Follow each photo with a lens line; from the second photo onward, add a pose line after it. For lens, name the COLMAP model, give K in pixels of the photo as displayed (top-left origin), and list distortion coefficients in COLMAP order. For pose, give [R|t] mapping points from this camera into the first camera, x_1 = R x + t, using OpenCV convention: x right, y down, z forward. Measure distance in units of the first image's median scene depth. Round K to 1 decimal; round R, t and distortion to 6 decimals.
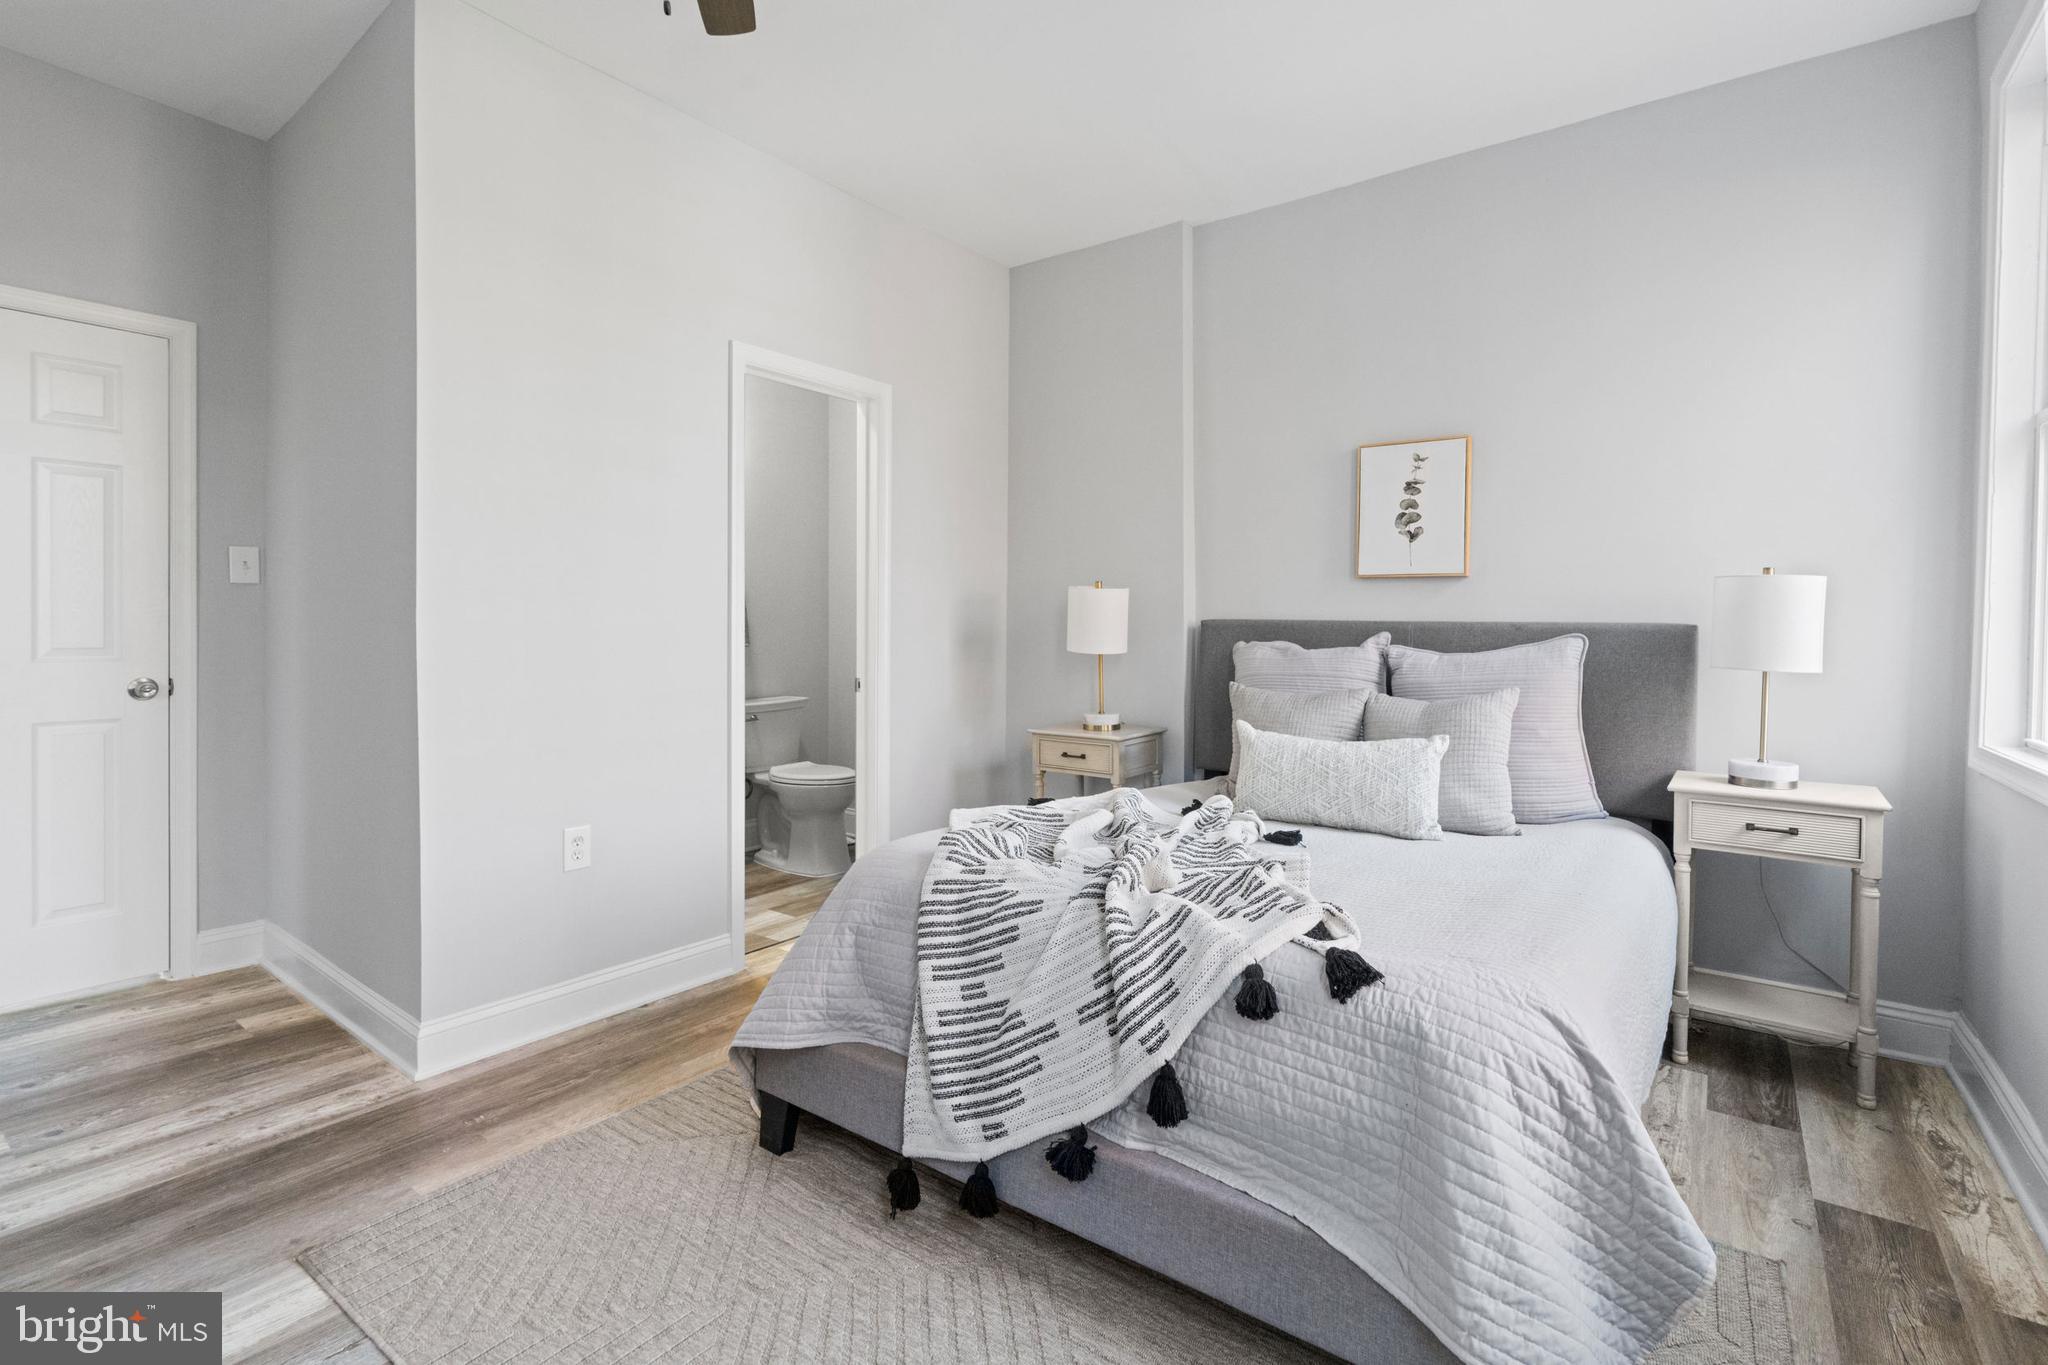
lens RADIAL K [[936.8, 0, 1024.1], [0, 936.8, 640.7], [0, 0, 1]] dist [-0.002234, -0.000043]
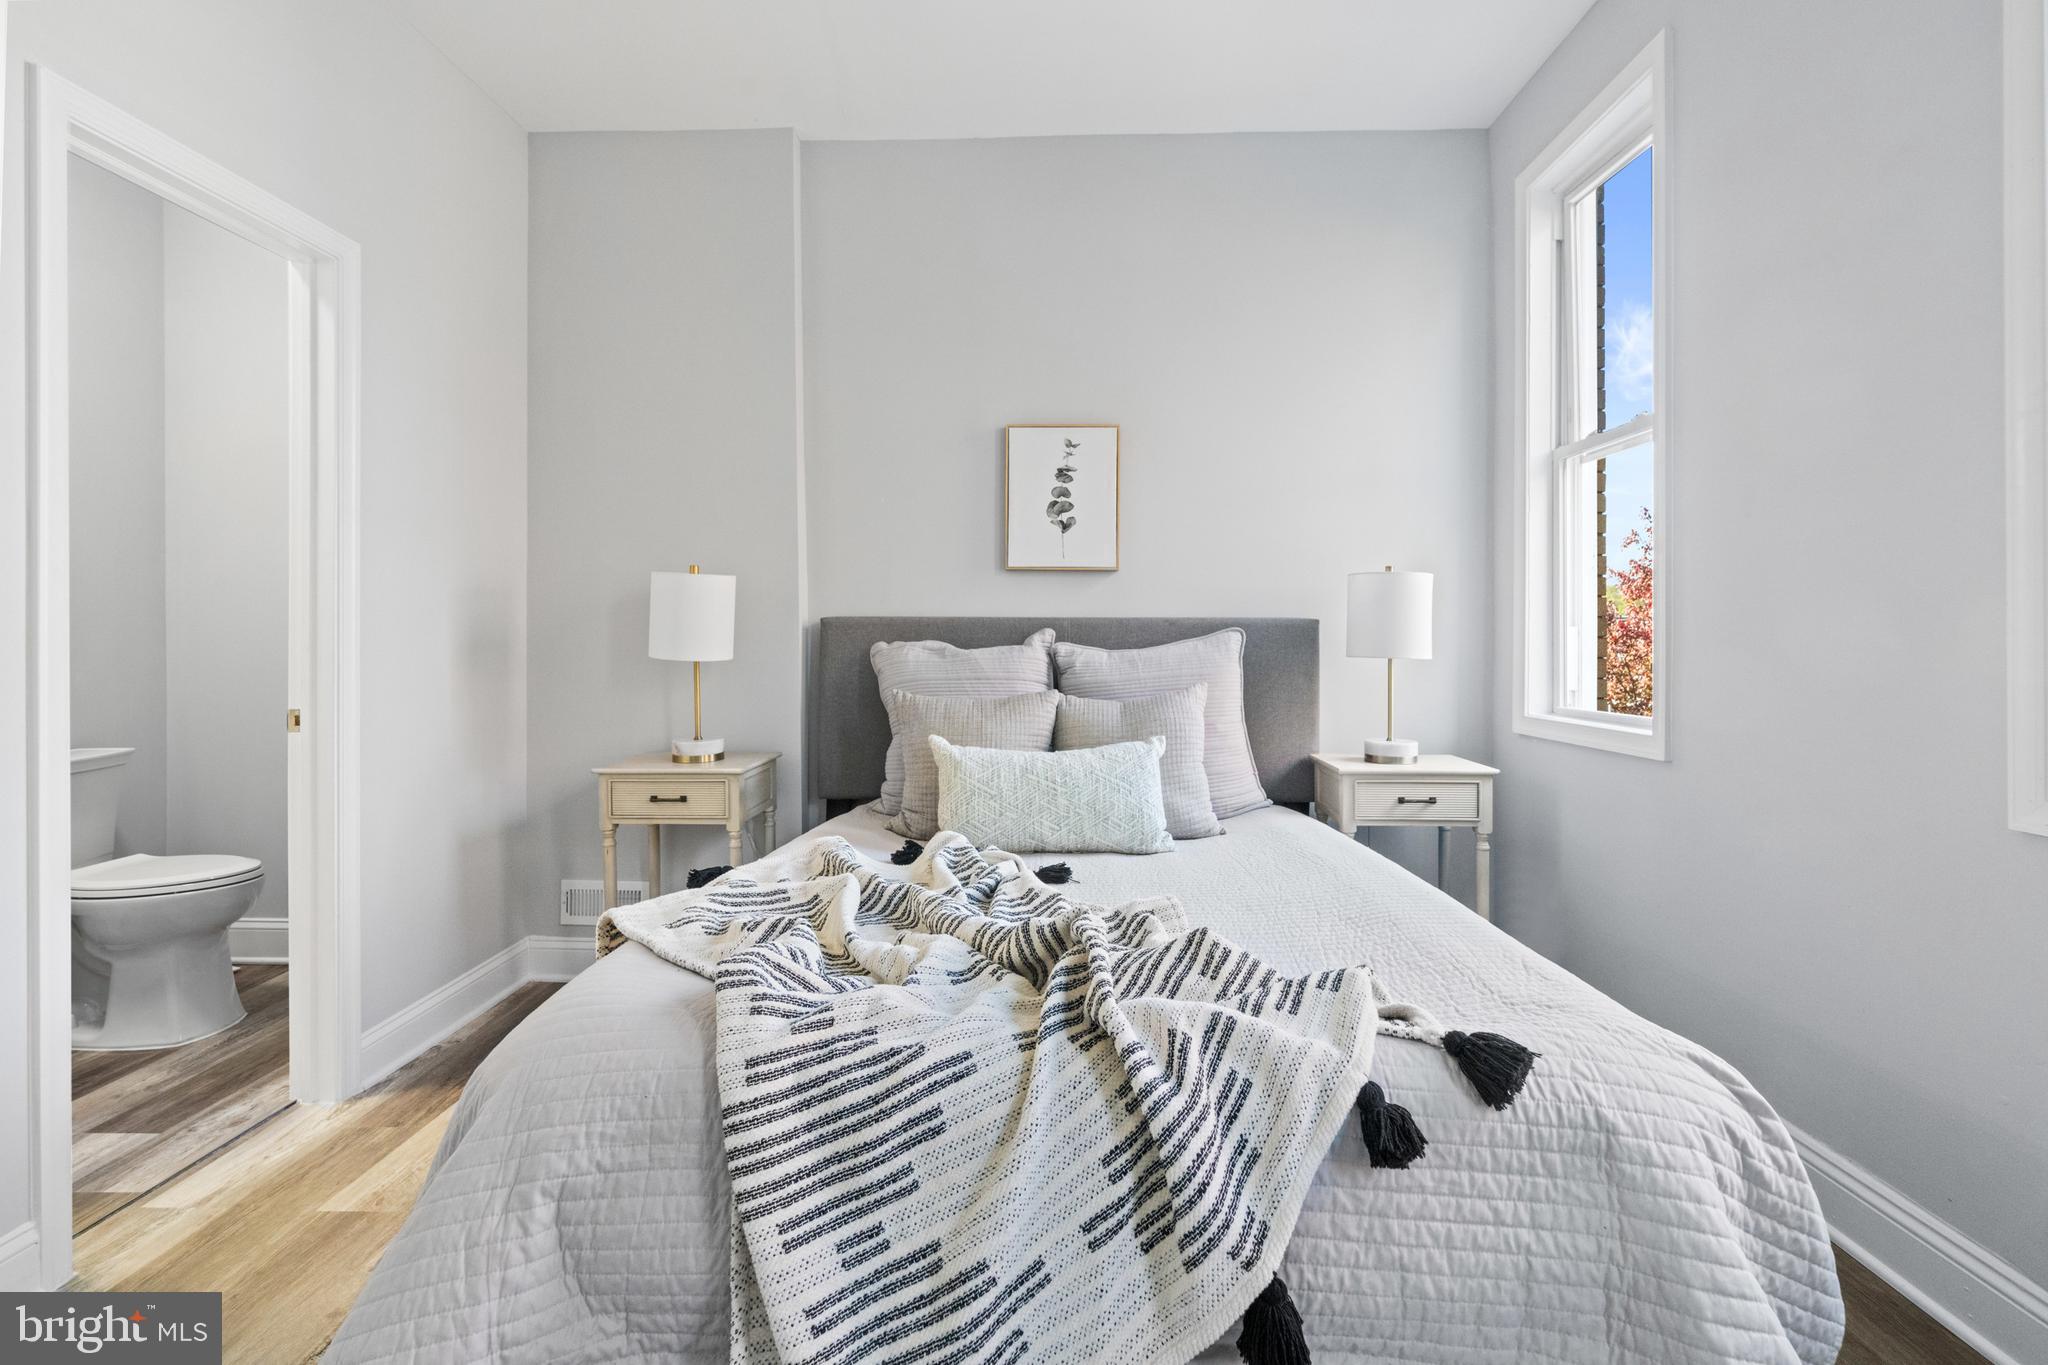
lens RADIAL K [[936.8, 0, 1024.1], [0, 936.8, 640.7], [0, 0, 1]] dist [-0.002234, -0.000043]
pose [[0.817648, -0.008892, 0.575650, -0.279510], [0.017247, 0.999810, -0.009053, 0.018094], [-0.575460, 0.017331, 0.817646, 0.457111]]
